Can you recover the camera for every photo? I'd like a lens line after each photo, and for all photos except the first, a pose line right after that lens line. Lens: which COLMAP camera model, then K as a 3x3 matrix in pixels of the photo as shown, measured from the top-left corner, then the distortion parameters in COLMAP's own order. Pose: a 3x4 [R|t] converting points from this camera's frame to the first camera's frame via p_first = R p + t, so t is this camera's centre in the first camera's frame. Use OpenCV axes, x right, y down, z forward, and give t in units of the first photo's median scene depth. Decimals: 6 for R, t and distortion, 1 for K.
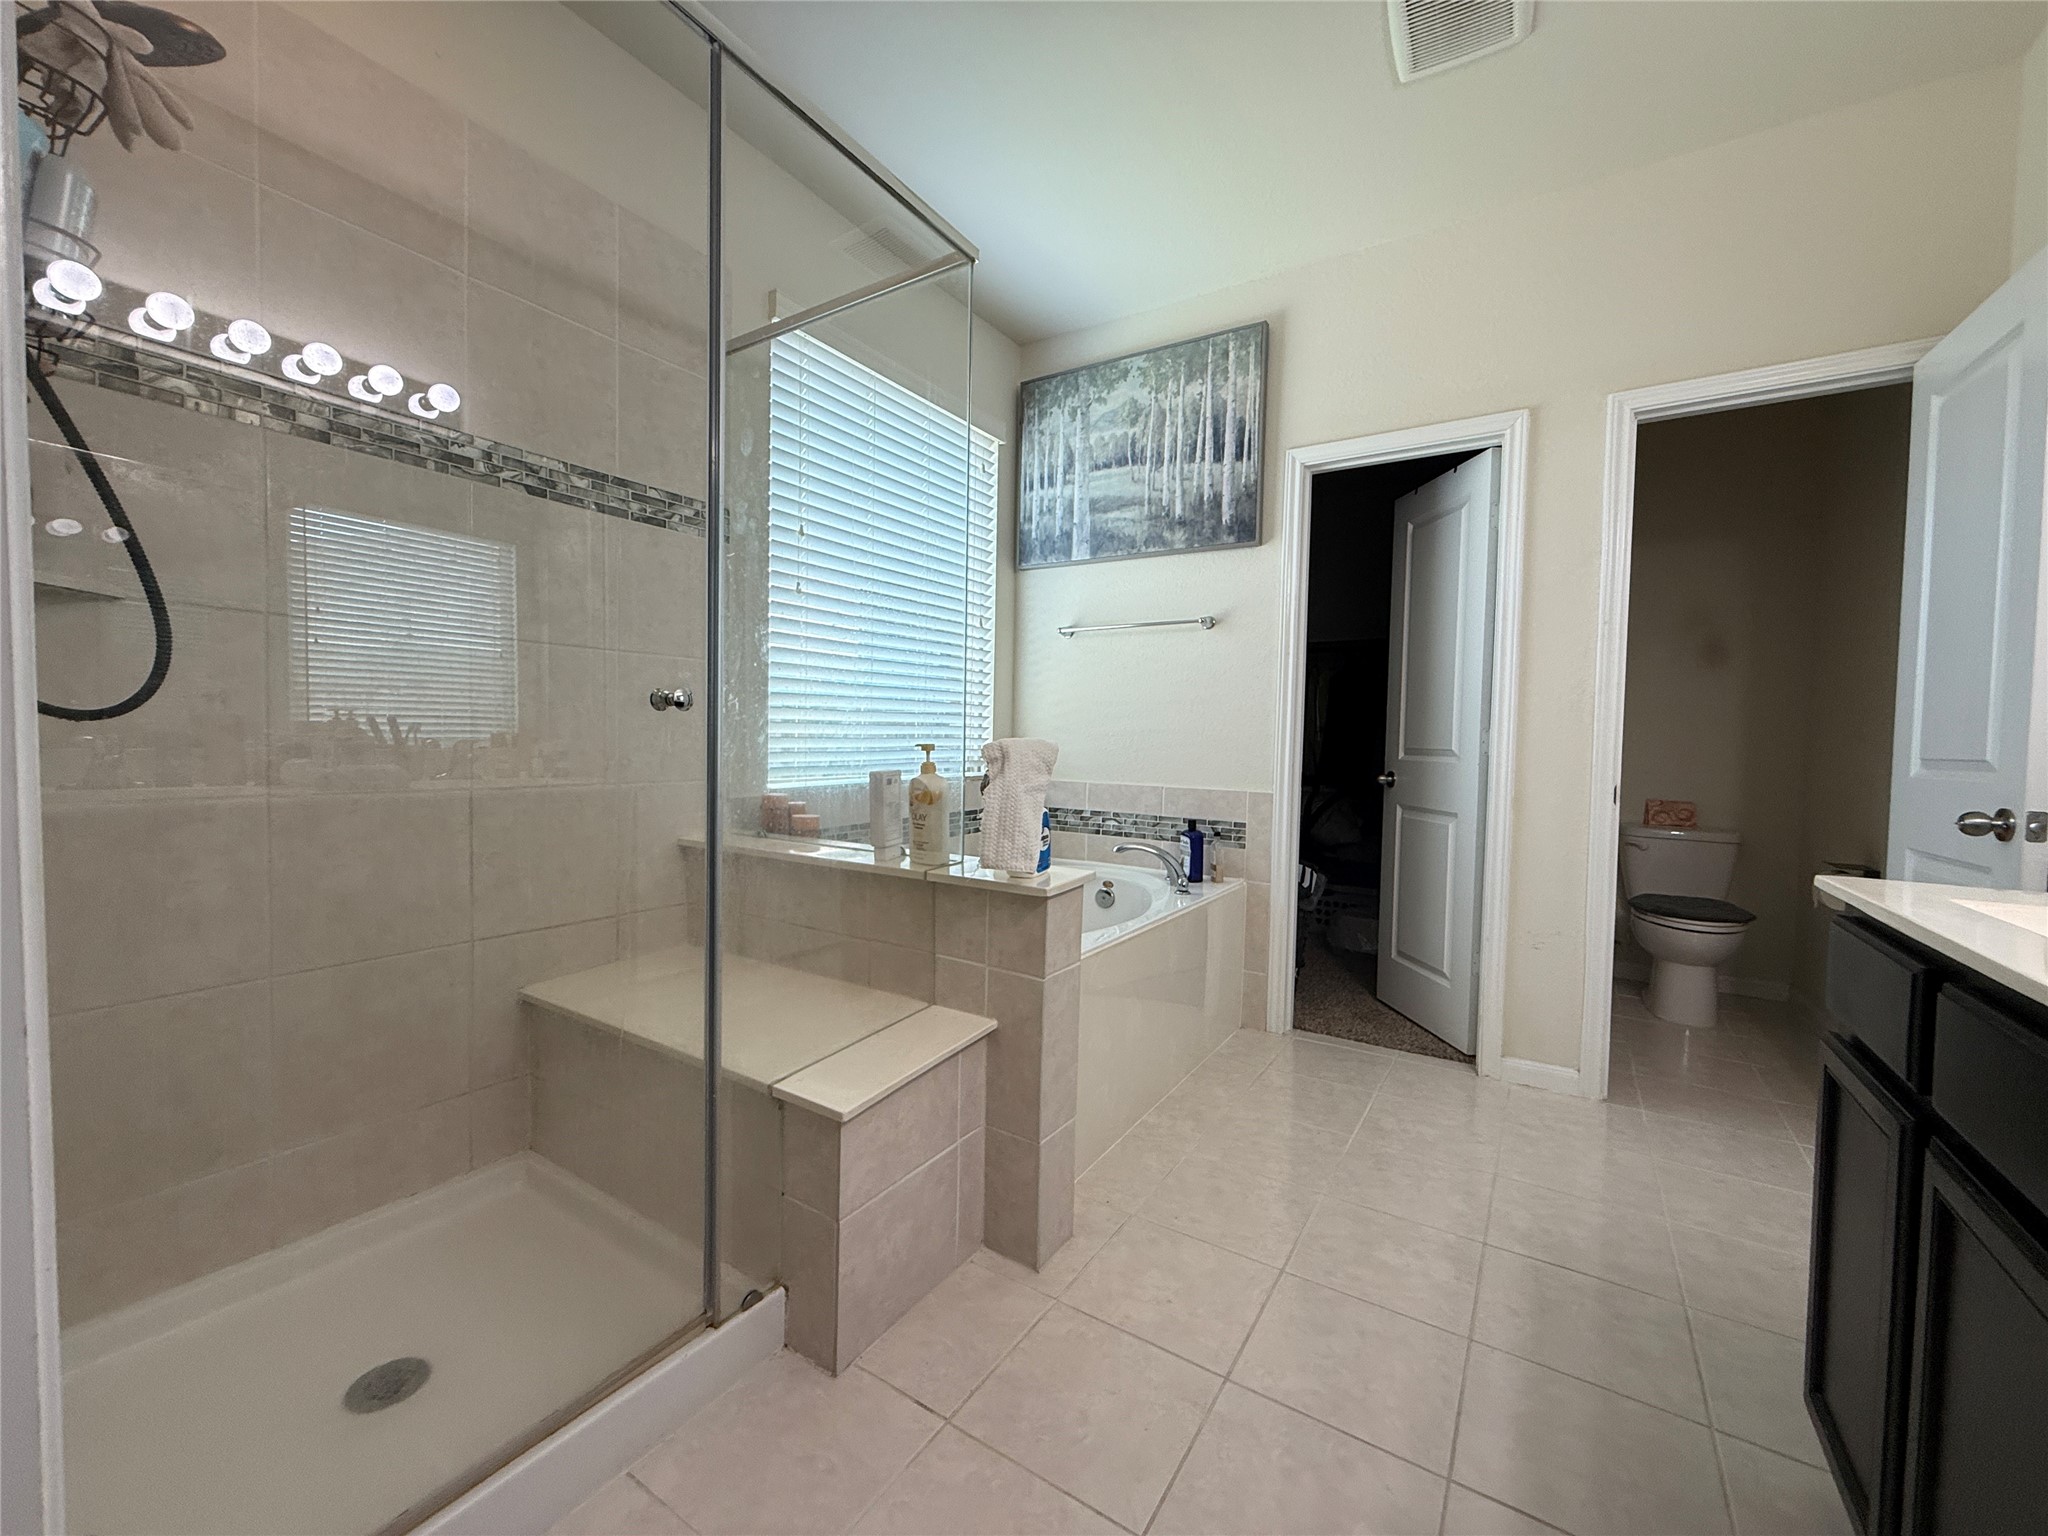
lens RADIAL K [[813.3, 0, 1019.3], [0, 813.3, 767.6], [0, 0, 1]] dist [-0.001073, 0.000478]
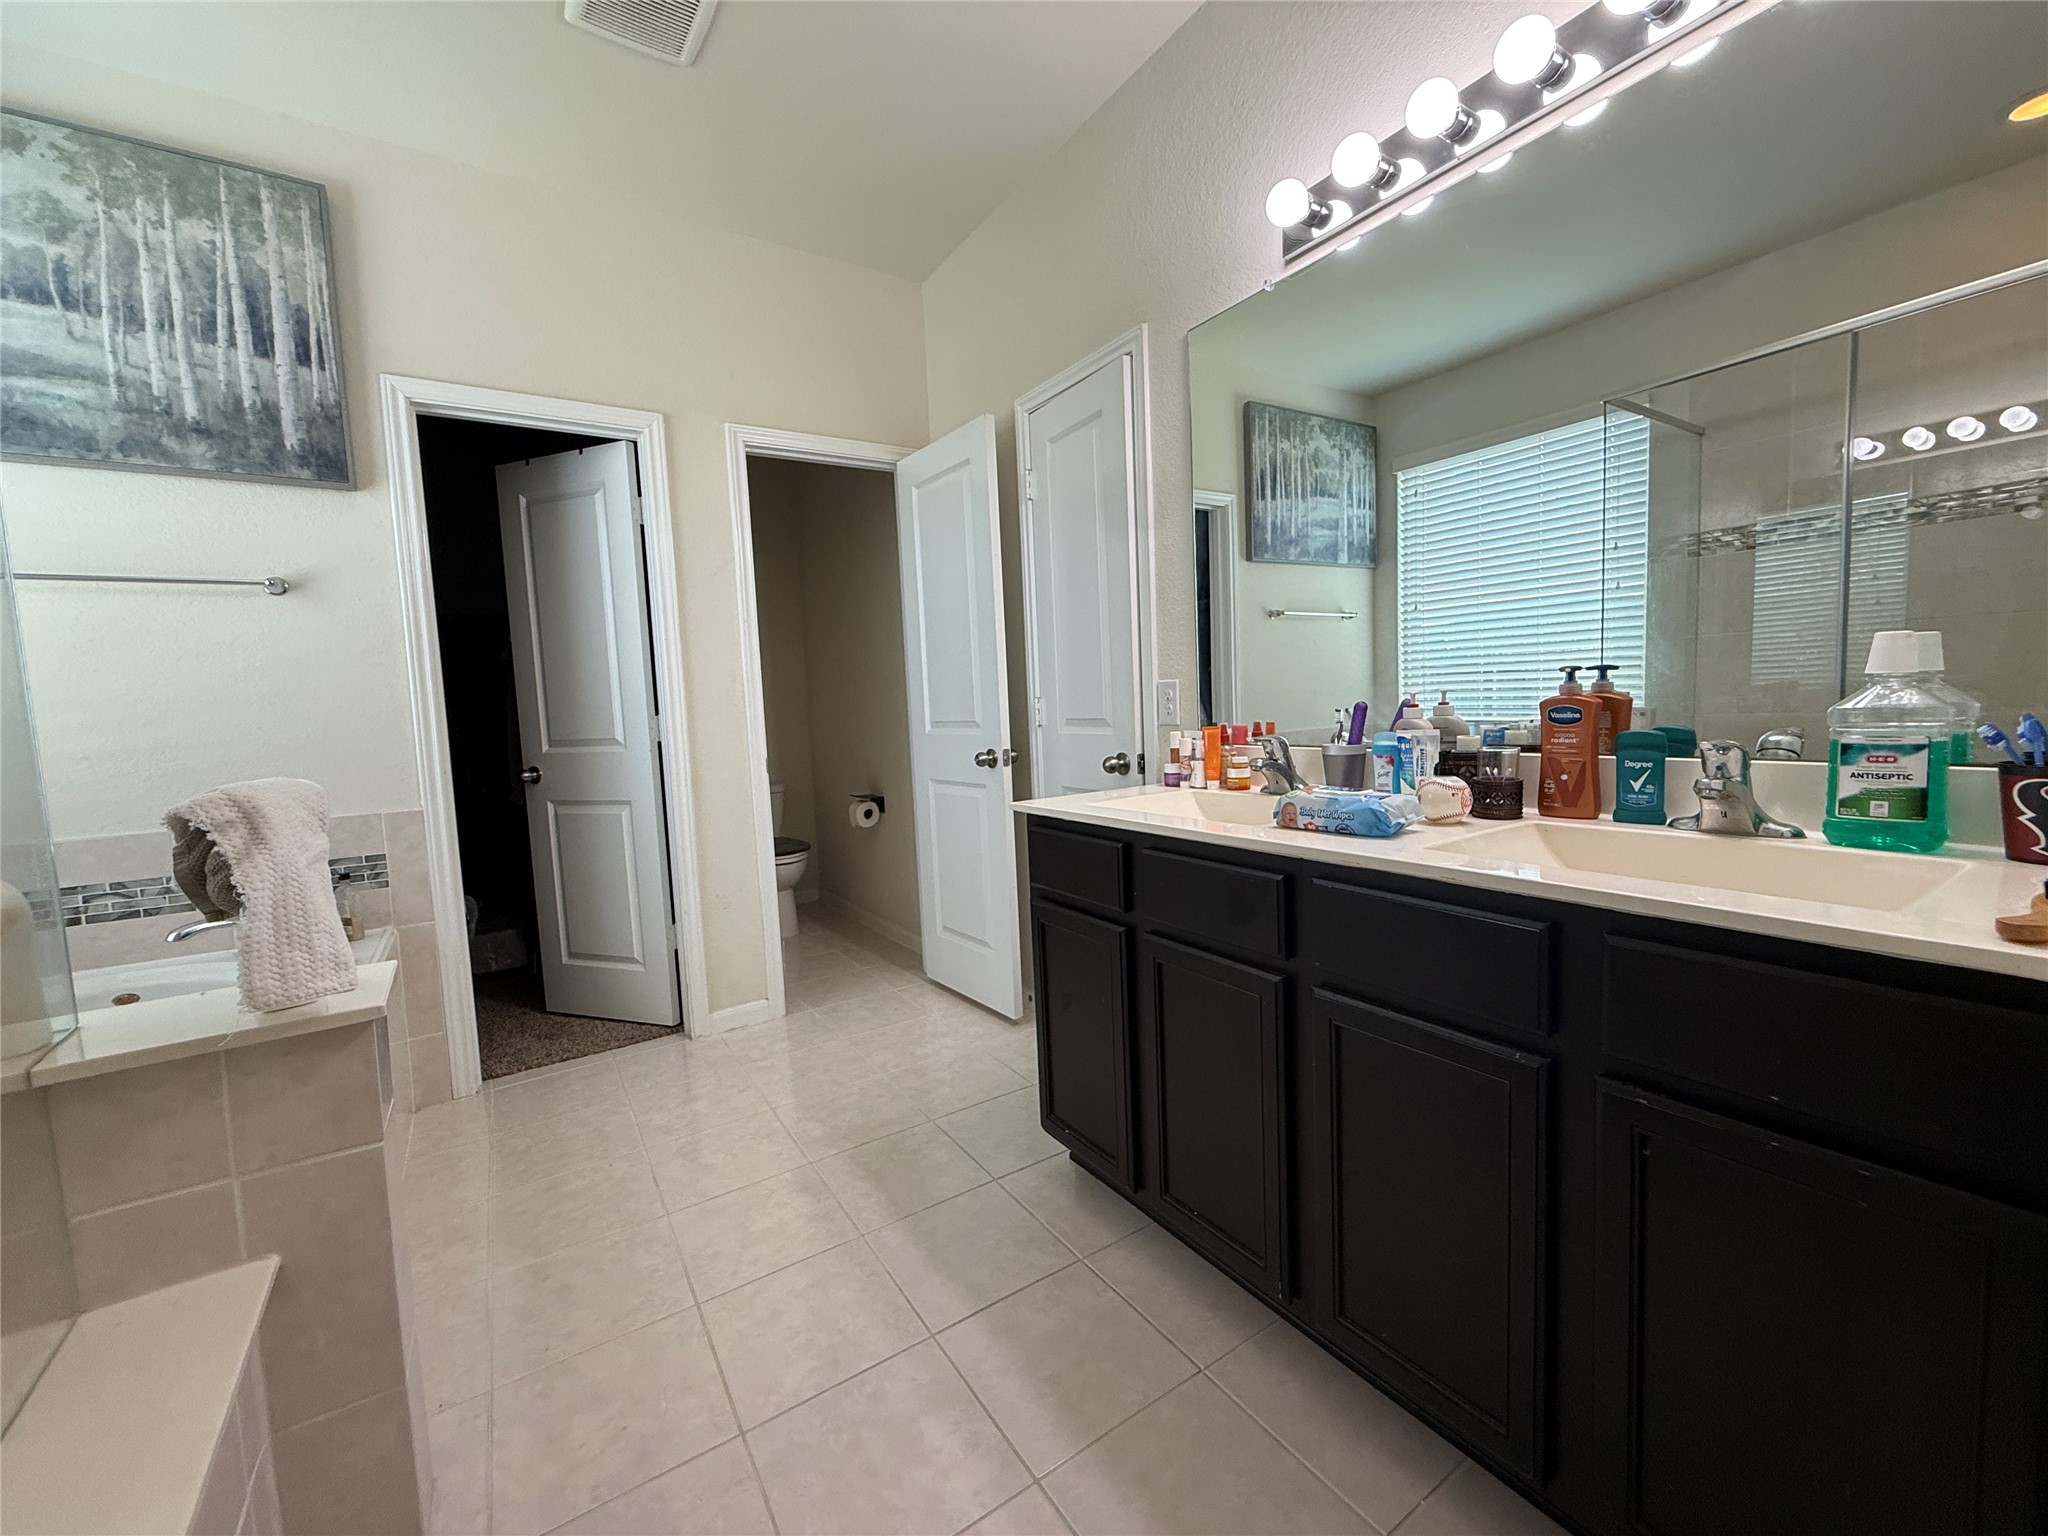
lens RADIAL K [[813.3, 0, 1019.3], [0, 813.3, 767.6], [0, 0, 1]] dist [-0.001073, 0.000478]
pose [[0.403318, -0.112129, 0.908164, -0.168963], [0.086600, 0.992687, 0.084105, -0.025754], [-0.910953, 0.044725, 0.410078, 0.131530]]
